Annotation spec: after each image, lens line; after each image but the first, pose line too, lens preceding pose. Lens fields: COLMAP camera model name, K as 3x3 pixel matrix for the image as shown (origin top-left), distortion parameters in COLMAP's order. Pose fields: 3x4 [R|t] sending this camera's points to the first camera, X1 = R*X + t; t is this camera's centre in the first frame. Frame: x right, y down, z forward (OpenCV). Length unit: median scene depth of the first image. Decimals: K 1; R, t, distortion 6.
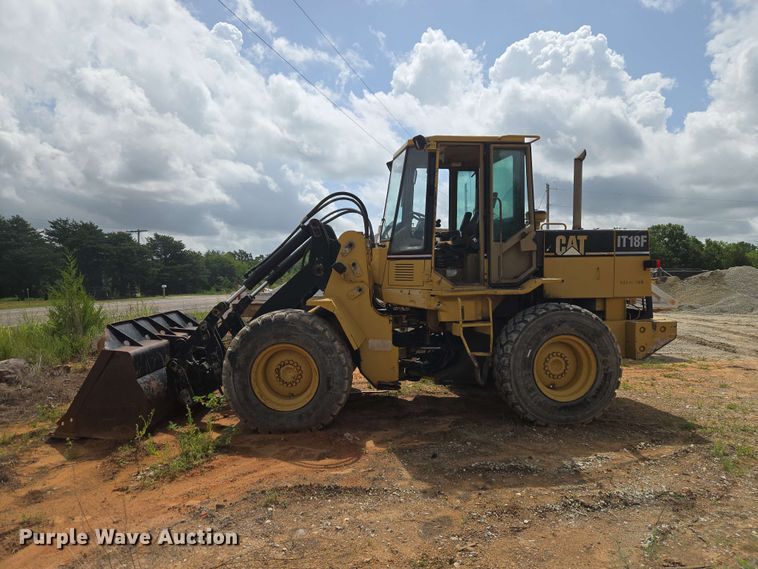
lens RADIAL K [[512.3, 0, 376.2], [0, 512.3, 287.2], [0, 0, 1]] dist [0.079042, -0.068547]
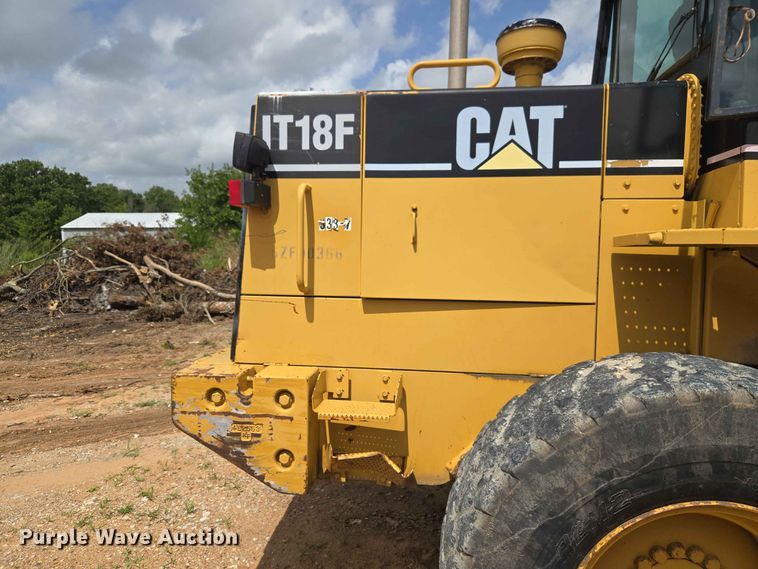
lens RADIAL K [[512.3, 0, 376.2], [0, 512.3, 287.2], [0, 0, 1]] dist [0.079042, -0.068547]
pose [[0.960323, 0.035565, -0.276612, 0.387423], [-0.038350, 0.999254, -0.004661, 0.014255], [0.276240, 0.015084, 0.960970, 0.671736]]
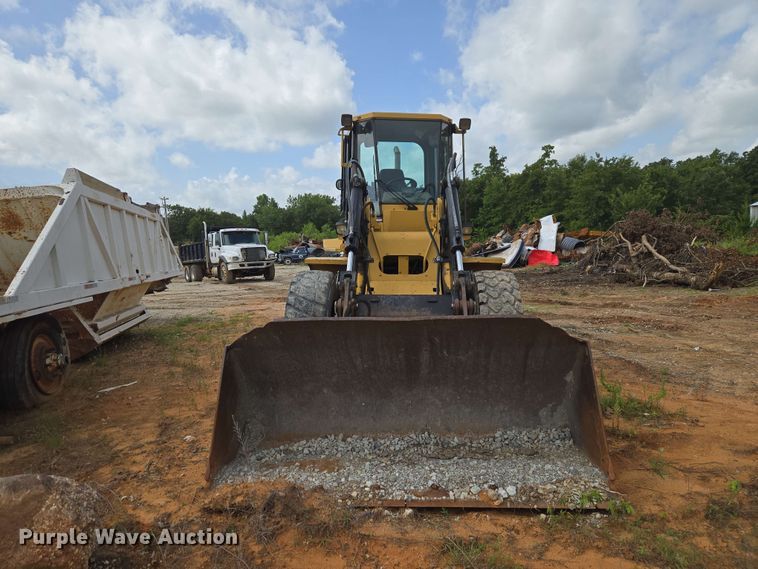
lens RADIAL K [[512.3, 0, 376.2], [0, 512.3, 287.2], [0, 0, 1]] dist [0.079042, -0.068547]
pose [[-0.031973, 0.113952, -0.992972, 1.759646], [-0.056833, 0.991665, 0.115632, -0.054486], [0.997872, 0.060131, -0.025230, 1.136916]]
